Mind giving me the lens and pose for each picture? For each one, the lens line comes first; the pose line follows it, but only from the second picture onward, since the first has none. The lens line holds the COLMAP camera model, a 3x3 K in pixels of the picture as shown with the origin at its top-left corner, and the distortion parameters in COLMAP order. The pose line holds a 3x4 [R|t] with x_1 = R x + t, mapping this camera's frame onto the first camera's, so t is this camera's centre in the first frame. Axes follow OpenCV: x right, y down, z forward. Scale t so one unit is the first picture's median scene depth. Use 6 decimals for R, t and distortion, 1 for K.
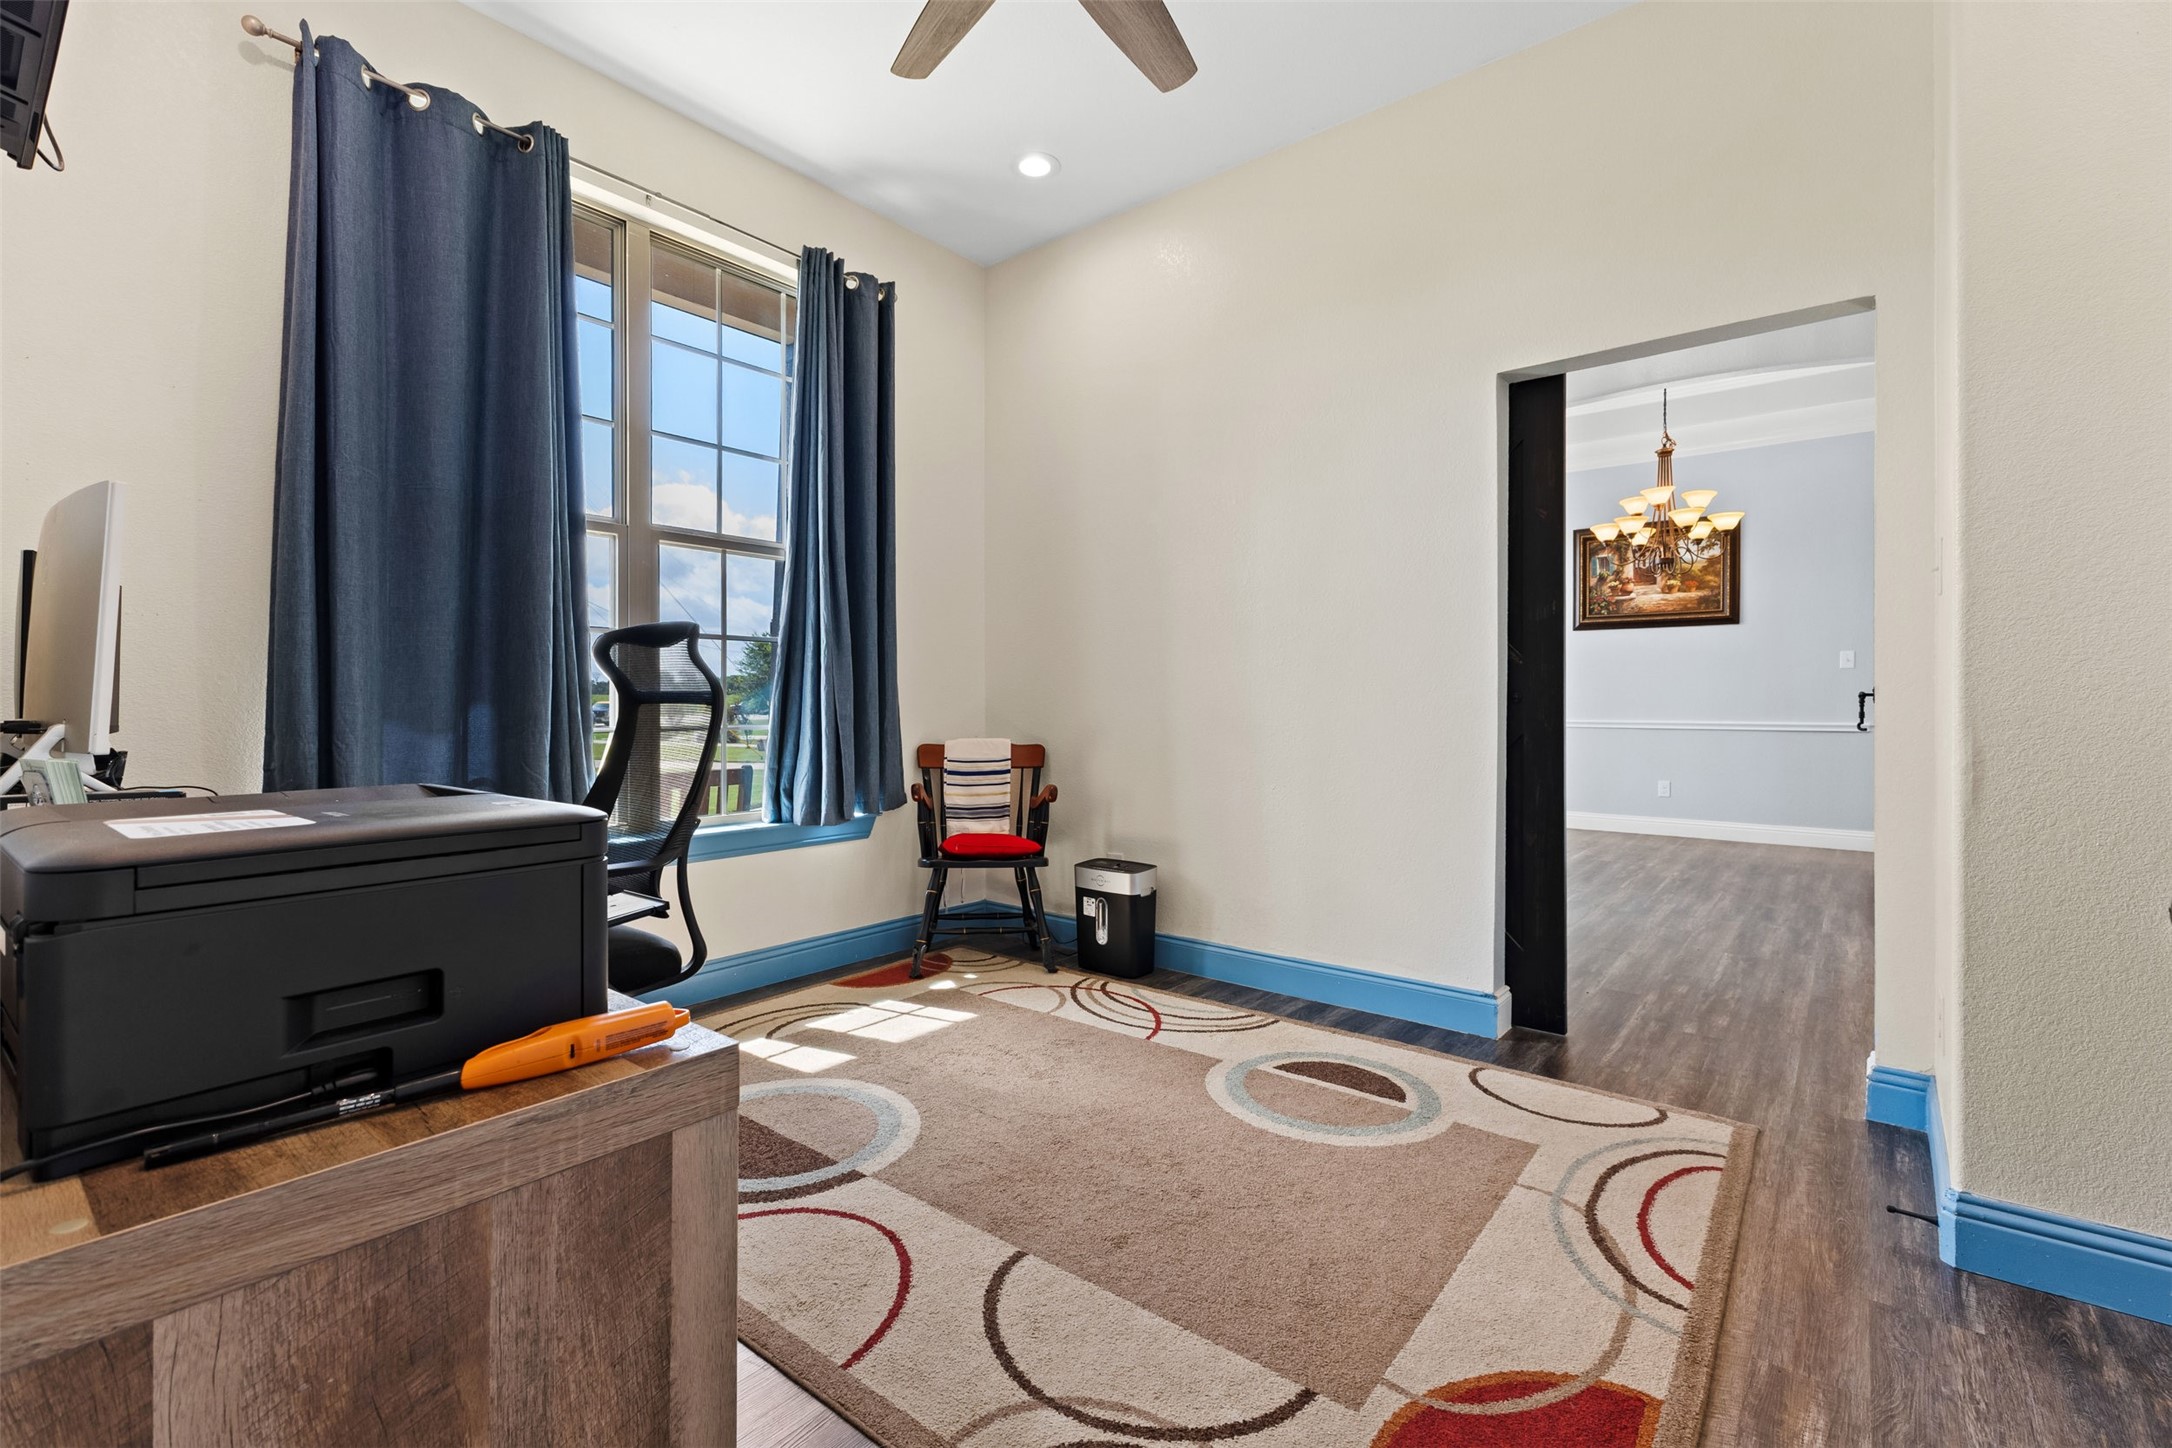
lens RADIAL K [[955.5, 0, 1090.1], [0, 955.5, 709.1], [0, 0, 1]] dist [0.002048, 0.000104]
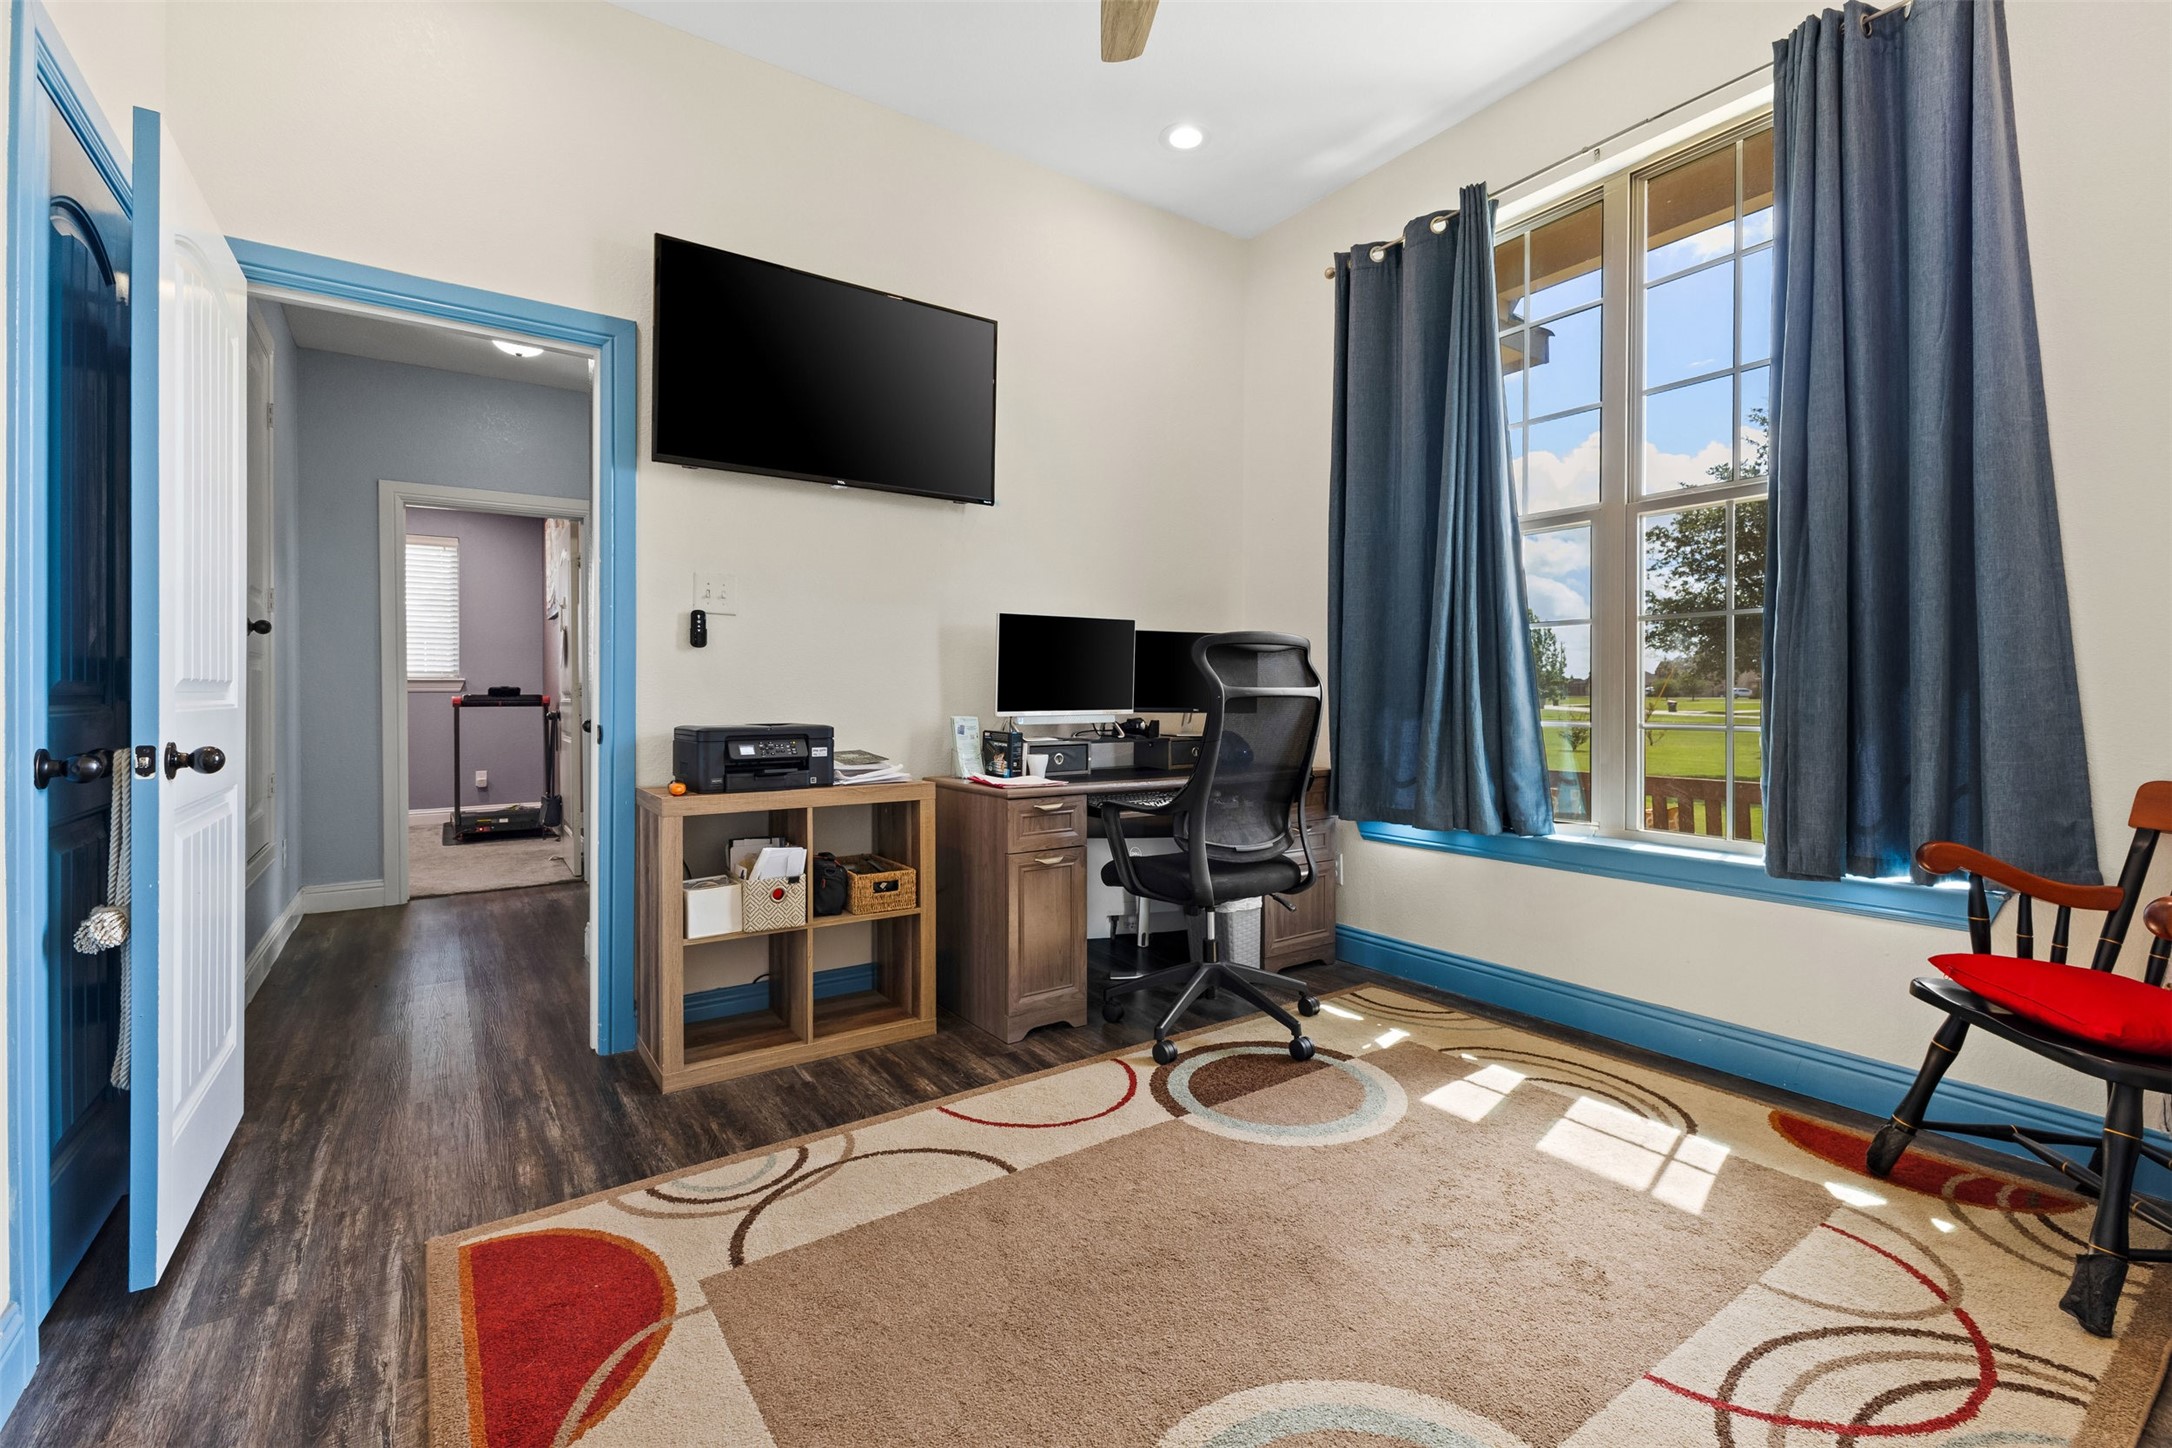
lens RADIAL K [[955.5, 0, 1091.8], [0, 955.5, 703.2], [0, 0, 1]] dist [0.002048, 0.000104]
pose [[-0.280824, 0.006454, -0.959738, 0.622265], [-0.008459, 0.999922, 0.009199, -0.005778], [0.959722, 0.010702, -0.280747, 0.868176]]
